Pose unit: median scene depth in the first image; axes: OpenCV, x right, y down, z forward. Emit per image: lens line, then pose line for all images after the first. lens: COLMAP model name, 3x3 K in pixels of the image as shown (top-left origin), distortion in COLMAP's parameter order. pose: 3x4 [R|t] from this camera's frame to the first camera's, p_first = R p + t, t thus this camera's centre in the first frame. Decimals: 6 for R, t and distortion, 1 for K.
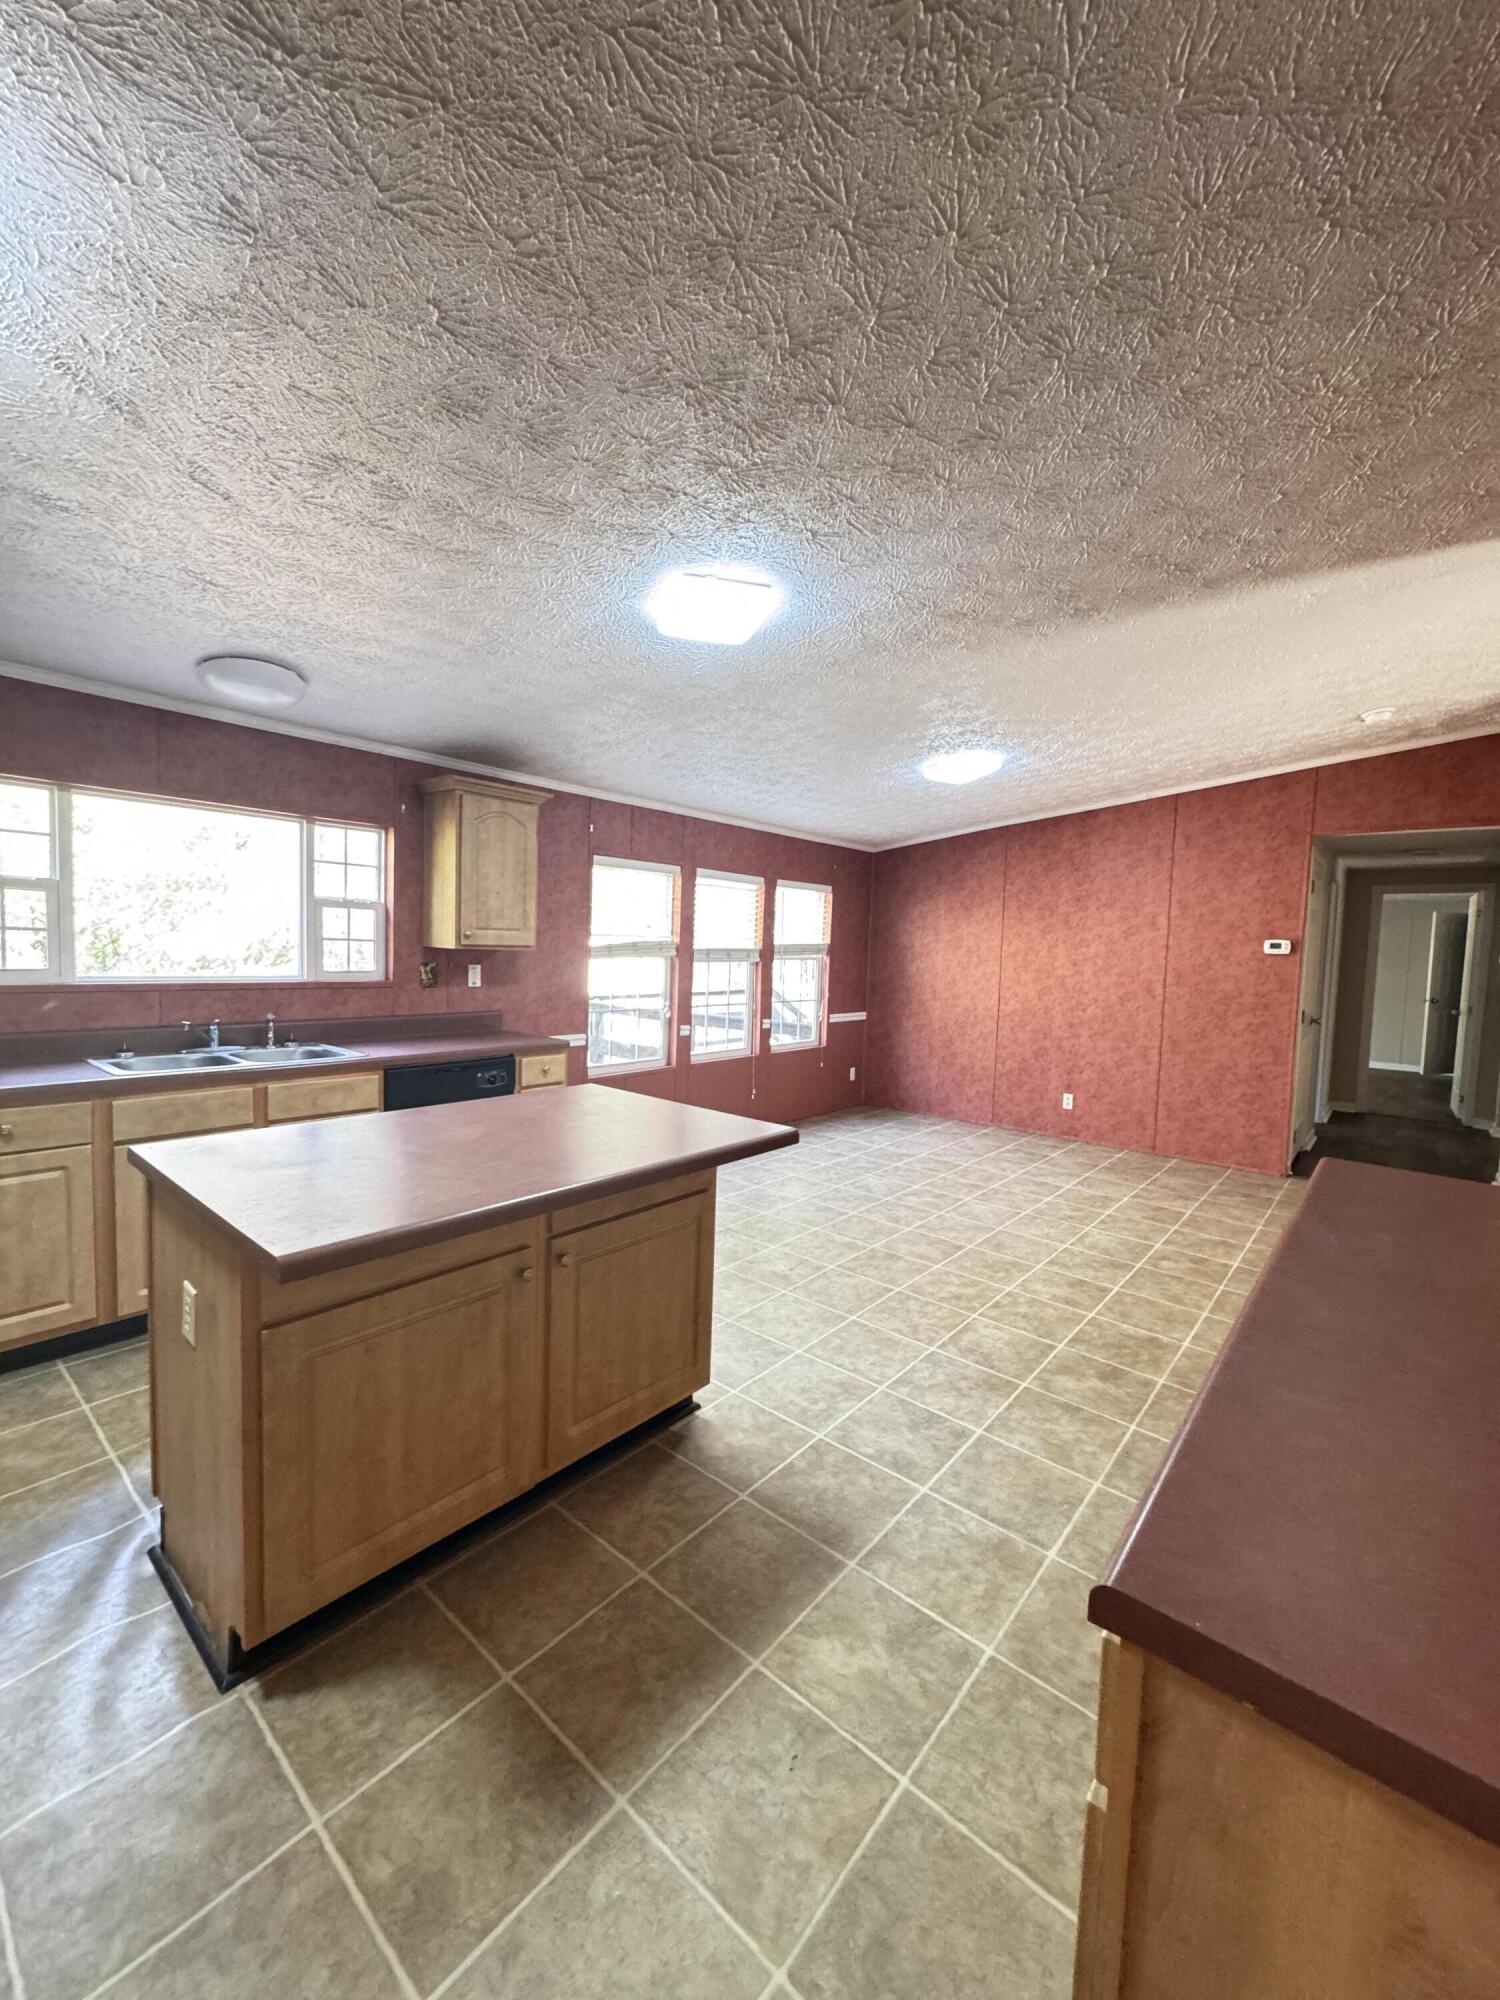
lens RADIAL K [[795.4, 0, 752.0], [0, 795.4, 999.2], [0, 0, 1]] dist [-0.001561, 0.000436]
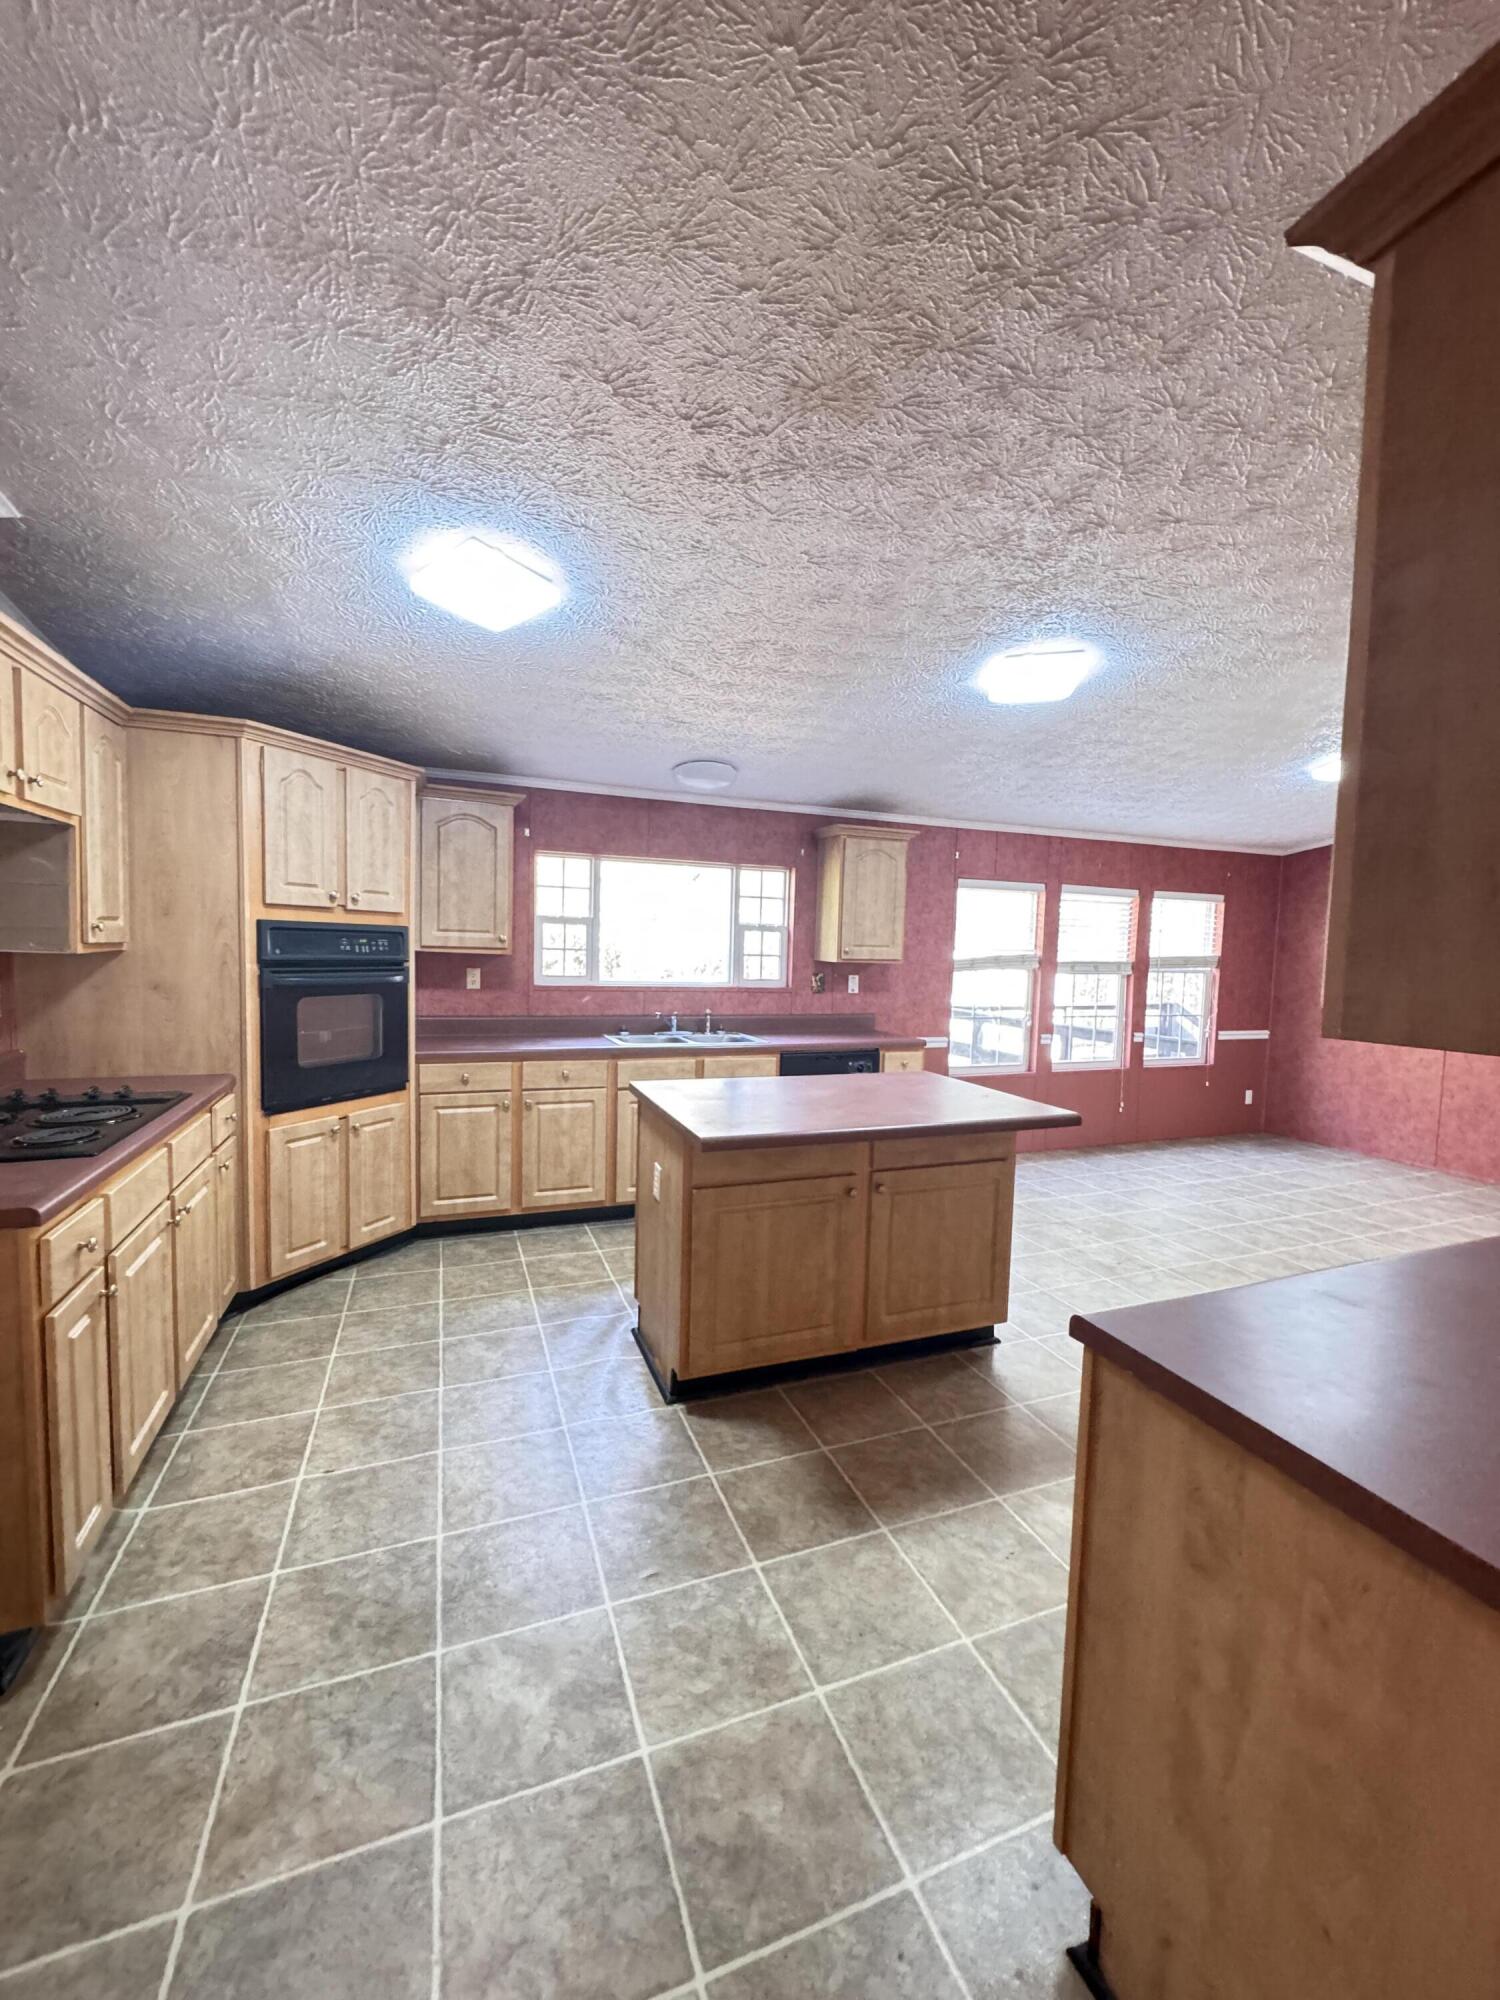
lens RADIAL K [[795.4, 0, 752.0], [0, 795.4, 999.2], [0, 0, 1]] dist [-0.001561, 0.000436]
pose [[0.878570, 0.021785, -0.477116, 0.122777], [-0.029218, 0.999540, -0.008164, 0.010137], [0.476719, 0.021113, 0.878802, -0.182792]]
